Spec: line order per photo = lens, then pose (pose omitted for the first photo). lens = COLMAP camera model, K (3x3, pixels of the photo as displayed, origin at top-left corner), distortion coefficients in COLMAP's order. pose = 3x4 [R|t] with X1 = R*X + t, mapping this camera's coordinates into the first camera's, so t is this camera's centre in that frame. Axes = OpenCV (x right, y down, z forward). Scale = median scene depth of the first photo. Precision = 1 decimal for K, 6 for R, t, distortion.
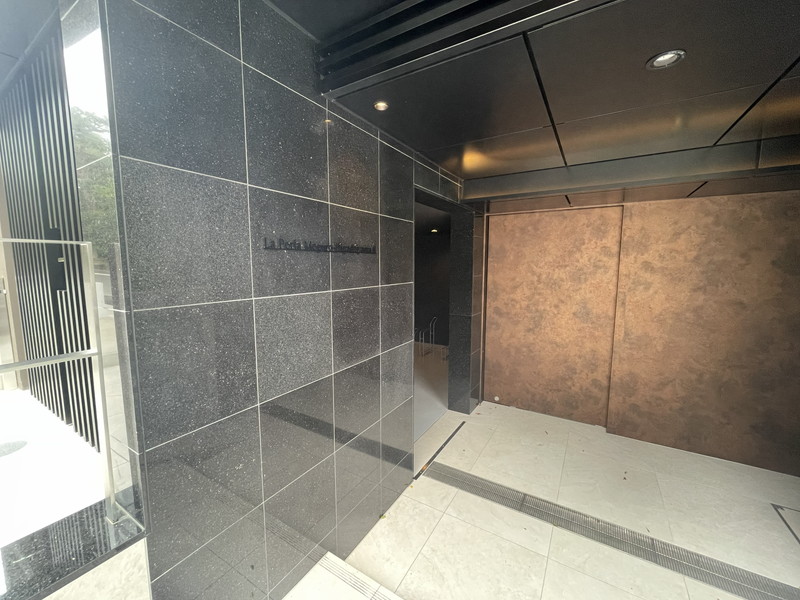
lens RADIAL K [[321.3, 0, 399.5], [0, 321.3, 299.1], [0, 0, 1]] dist [0.000238, -0.000381]
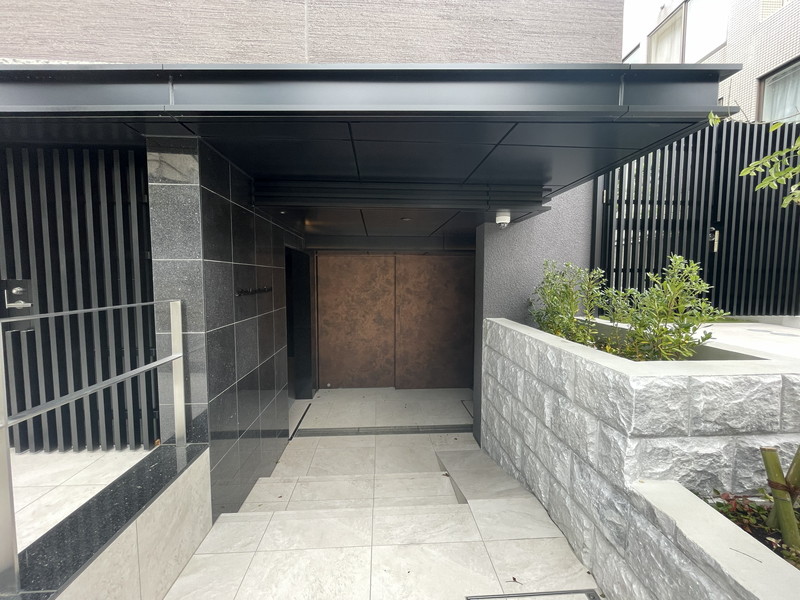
lens RADIAL K [[321.3, 0, 396.7], [0, 321.3, 299.9], [0, 0, 1]] dist [0.000238, -0.000381]
pose [[0.821513, -0.037778, 0.568937, -0.283387], [0.061741, 0.997830, -0.022894, -0.012015], [-0.566837, 0.053935, 0.822062, -0.403418]]
